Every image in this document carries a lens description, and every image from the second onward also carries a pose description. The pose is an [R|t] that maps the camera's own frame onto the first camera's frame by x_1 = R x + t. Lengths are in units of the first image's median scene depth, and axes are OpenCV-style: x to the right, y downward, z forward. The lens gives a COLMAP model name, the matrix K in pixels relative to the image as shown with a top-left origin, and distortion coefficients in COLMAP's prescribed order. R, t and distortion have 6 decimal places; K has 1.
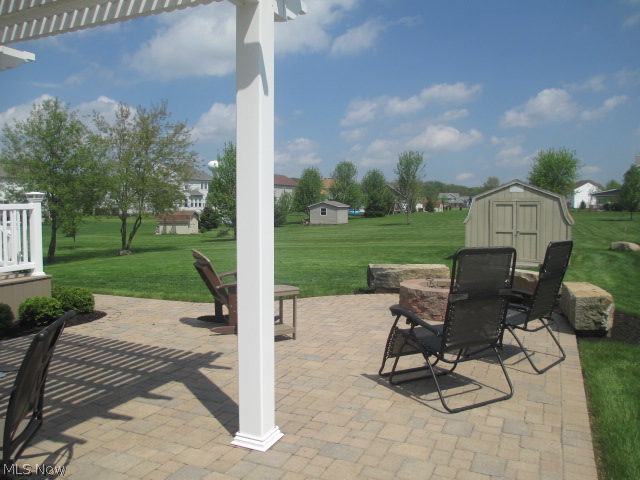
lens RADIAL K [[528.8, 0, 318.7], [0, 528.8, 231.0], [0, 0, 1]] dist [-0.077056, 0.035138]
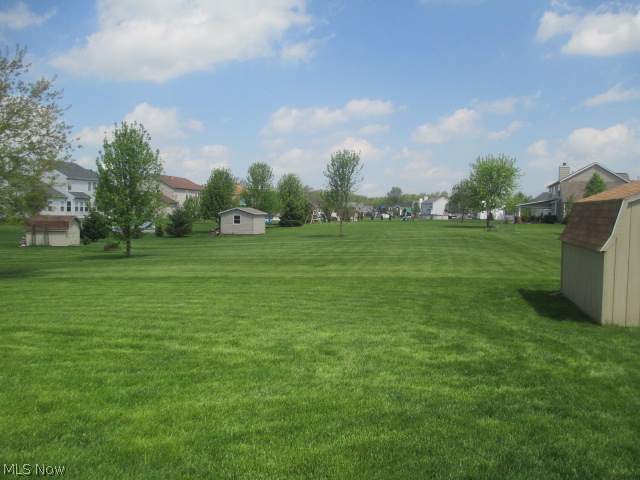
lens RADIAL K [[528.8, 0, 320.2], [0, 528.8, 241.8], [0, 0, 1]] dist [-0.077056, 0.035138]
pose [[0.981643, 0.008924, 0.190519, -0.026860], [-0.010011, 0.999939, 0.004744, -0.007697], [-0.190465, -0.006564, 0.981672, 0.182100]]
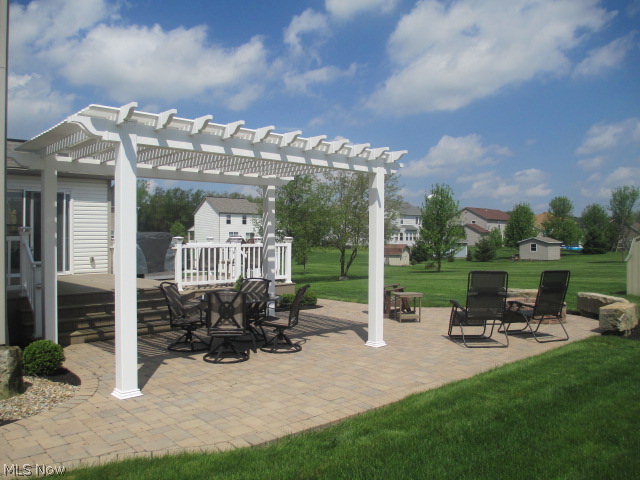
lens RADIAL K [[528.8, 0, 323.7], [0, 528.8, 237.0], [0, 0, 1]] dist [-0.077056, 0.035138]
pose [[0.920551, 0.010888, -0.390471, 0.037309], [-0.030889, 0.998510, -0.044981, 0.000751], [0.389400, 0.053469, 0.919515, -0.084391]]
